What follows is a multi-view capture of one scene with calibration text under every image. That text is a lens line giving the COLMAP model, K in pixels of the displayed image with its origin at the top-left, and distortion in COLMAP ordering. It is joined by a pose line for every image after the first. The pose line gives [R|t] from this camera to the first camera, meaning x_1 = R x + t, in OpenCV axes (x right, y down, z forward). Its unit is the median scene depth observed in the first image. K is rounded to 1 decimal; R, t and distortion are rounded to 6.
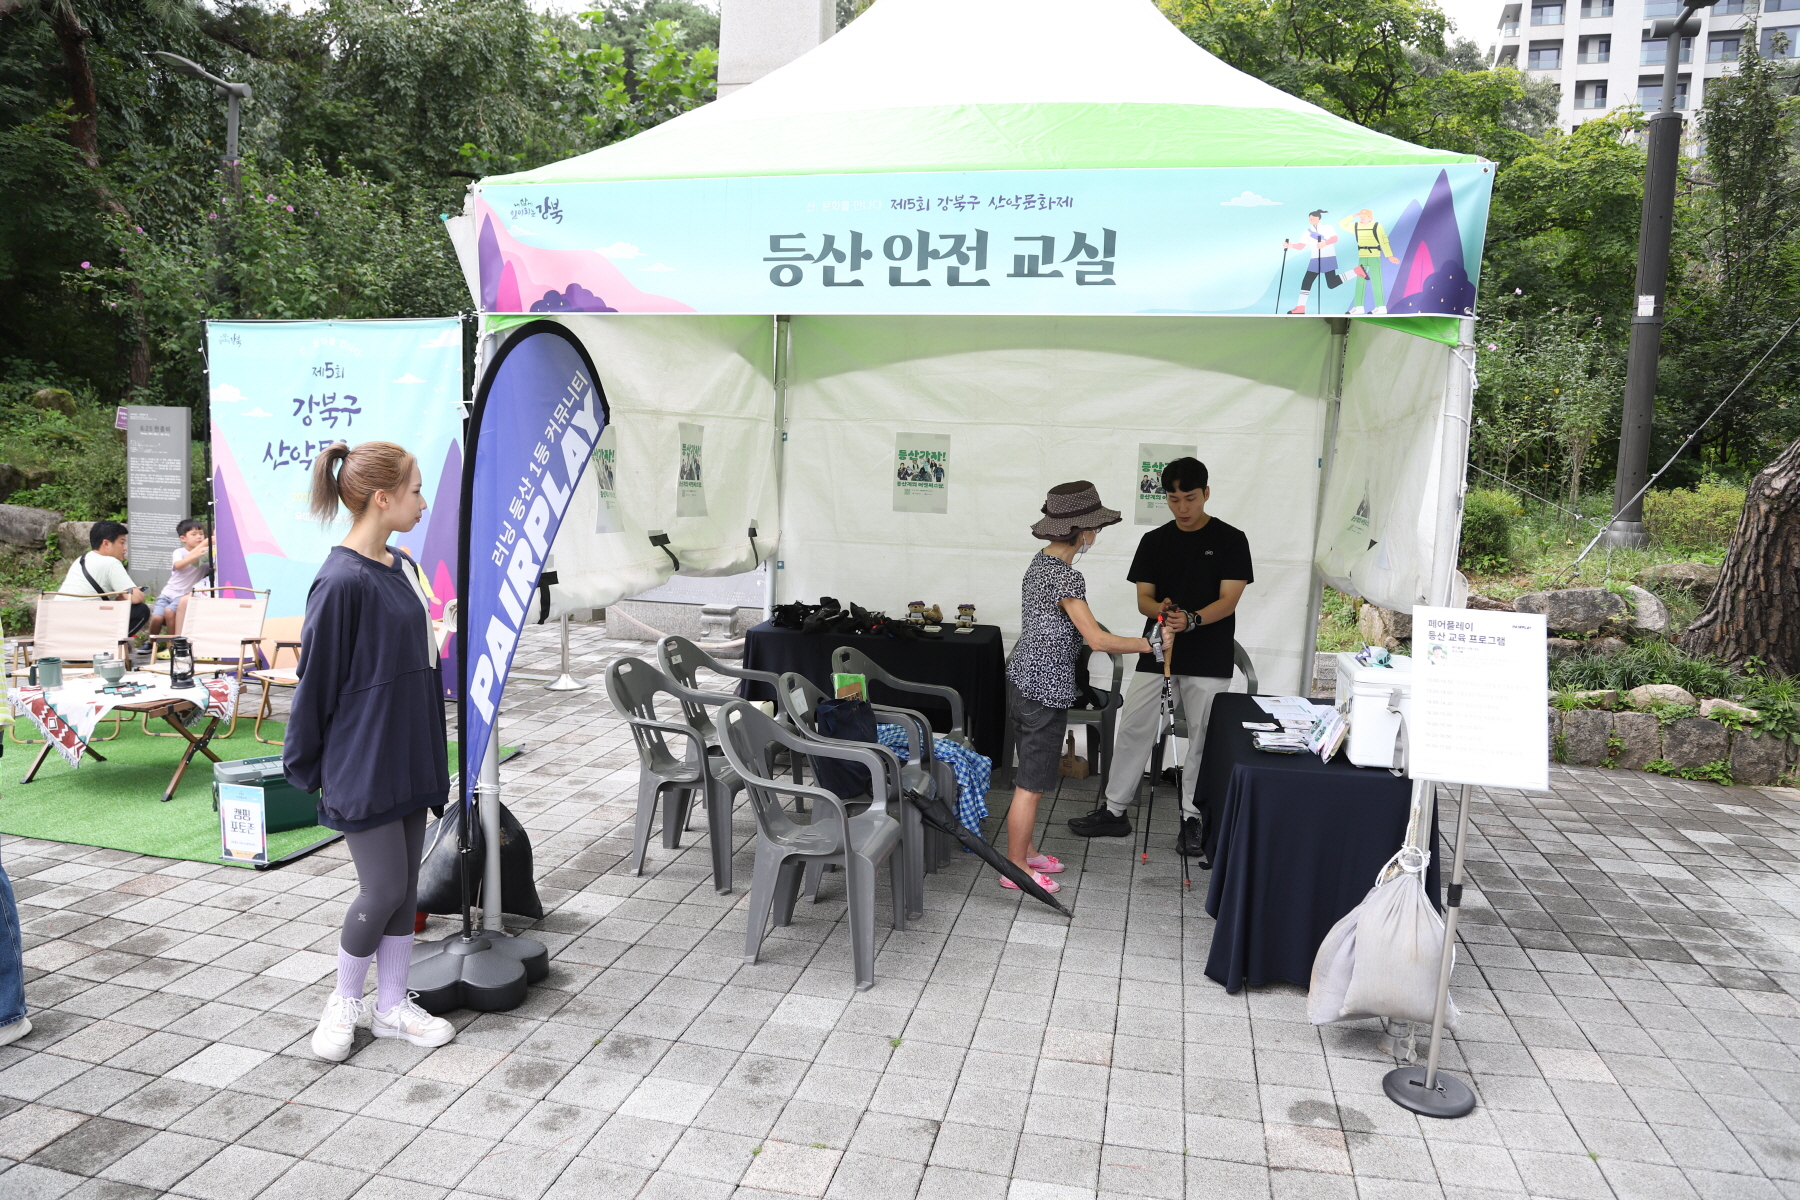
lens RADIAL K [[1188.5, 0, 893.9], [0, 1188.5, 606.8], [0, 0, 1]] dist [-0.073546, 0.024720]
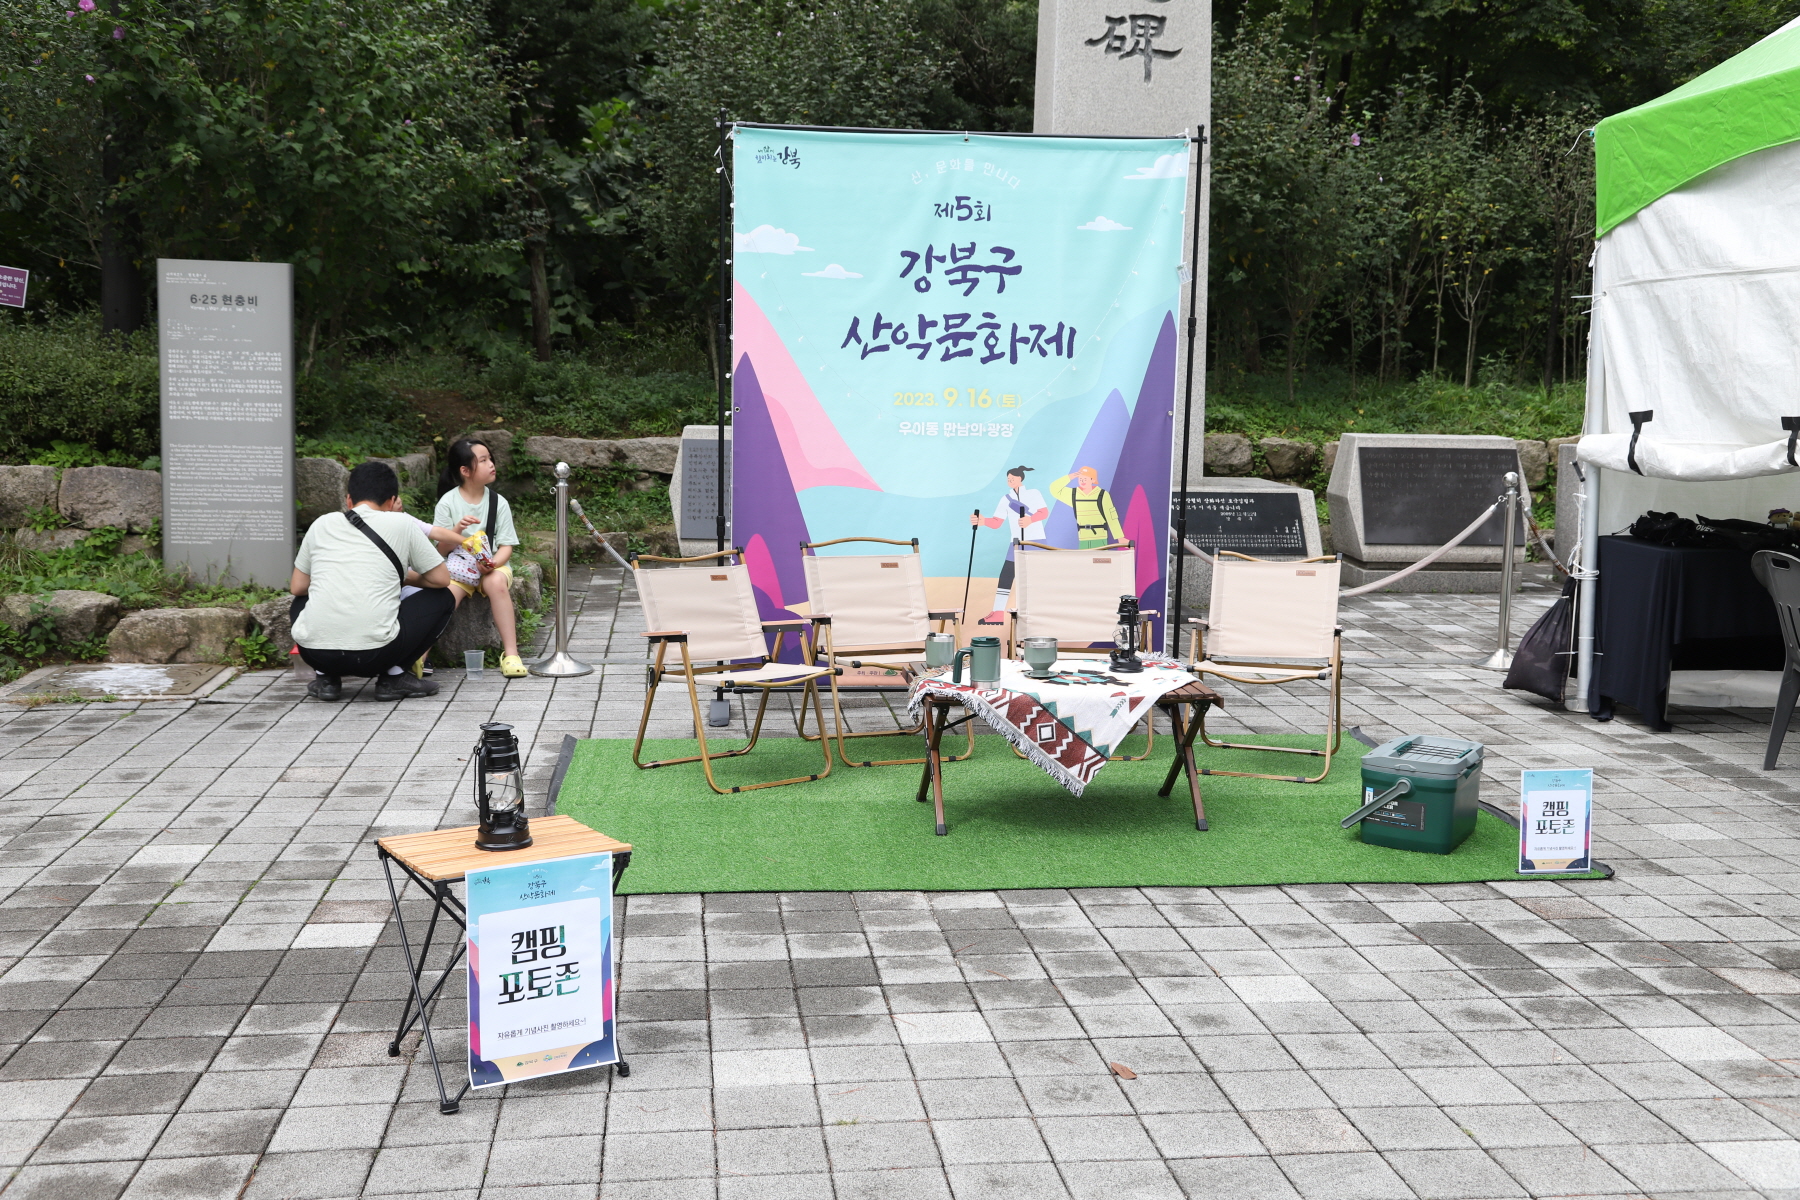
lens RADIAL K [[1781.8, 0, 897.4], [0, 1781.8, 600.3], [0, 0, 1]] dist [0.024687, 0.000000]
pose [[0.941005, -0.058679, 0.333268, -0.879633], [0.056523, 0.998270, 0.016169, 0.003197], [-0.333640, 0.003622, 0.942694, 0.046873]]
